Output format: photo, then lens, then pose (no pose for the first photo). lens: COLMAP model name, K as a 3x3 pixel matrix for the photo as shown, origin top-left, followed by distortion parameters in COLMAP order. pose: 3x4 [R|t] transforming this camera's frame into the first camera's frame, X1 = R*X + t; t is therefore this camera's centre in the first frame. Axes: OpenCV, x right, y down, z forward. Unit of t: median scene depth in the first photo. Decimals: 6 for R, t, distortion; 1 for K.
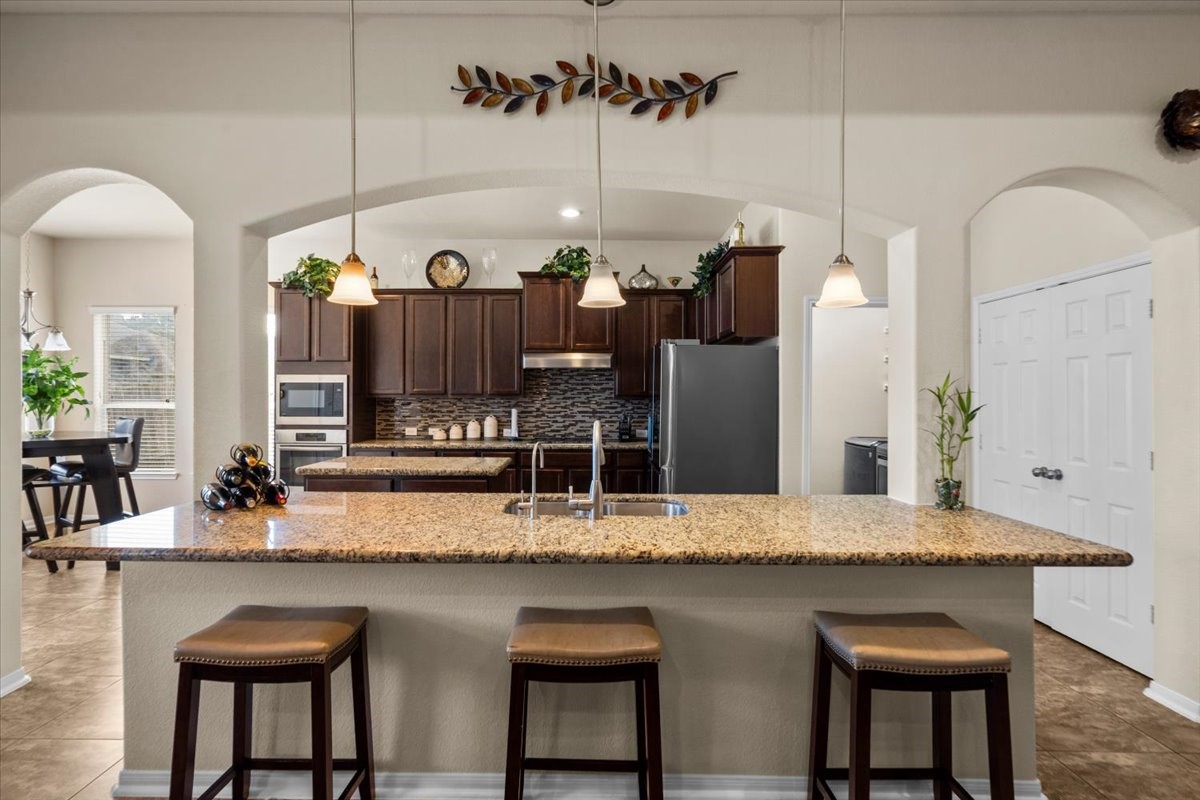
lens RADIAL K [[554.3, 0, 585.6], [0, 554.3, 402.6], [0, 0, 1]] dist [-0.010659, 0.009999]
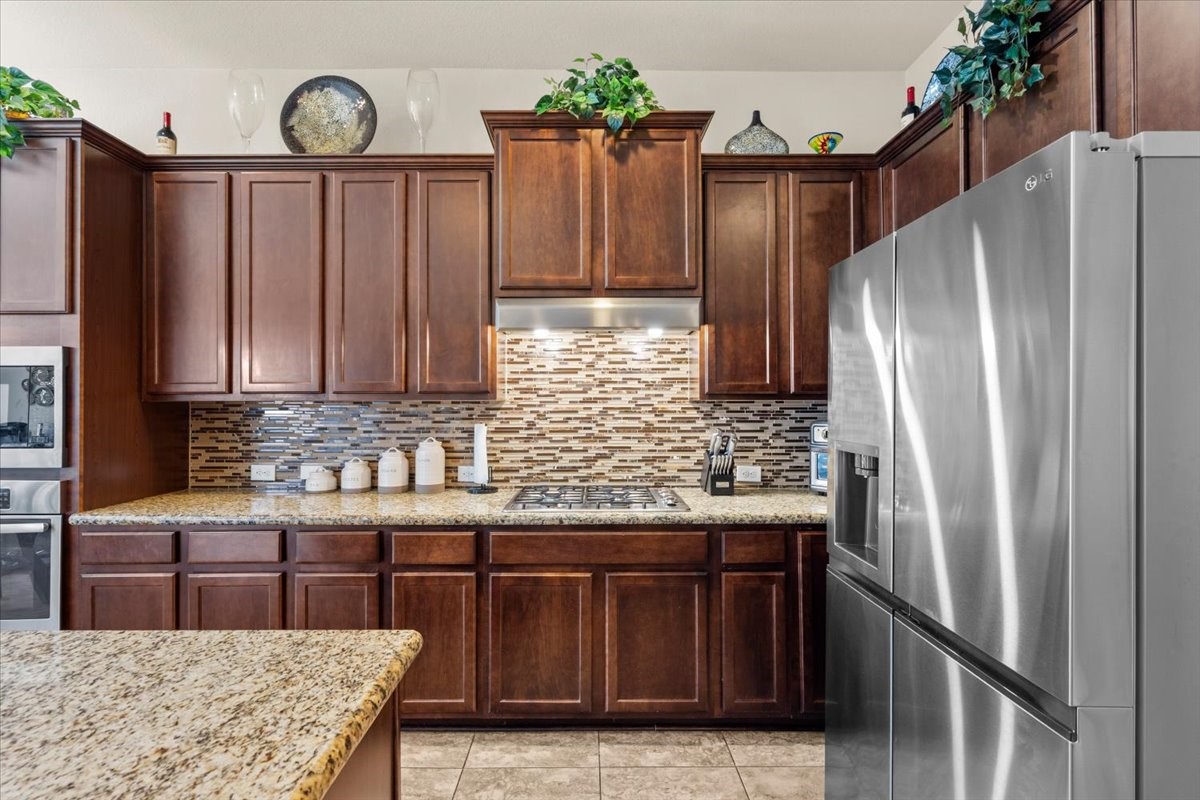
lens RADIAL K [[542.6, 0, 591.3], [0, 542.6, 400.9], [0, 0, 1]] dist [-0.009710, -0.000113]
pose [[0.999863, -0.005805, 0.015474, -0.042928], [0.005946, 0.999941, -0.009111, -0.003520], [-0.015420, 0.009202, 0.999839, 0.560961]]
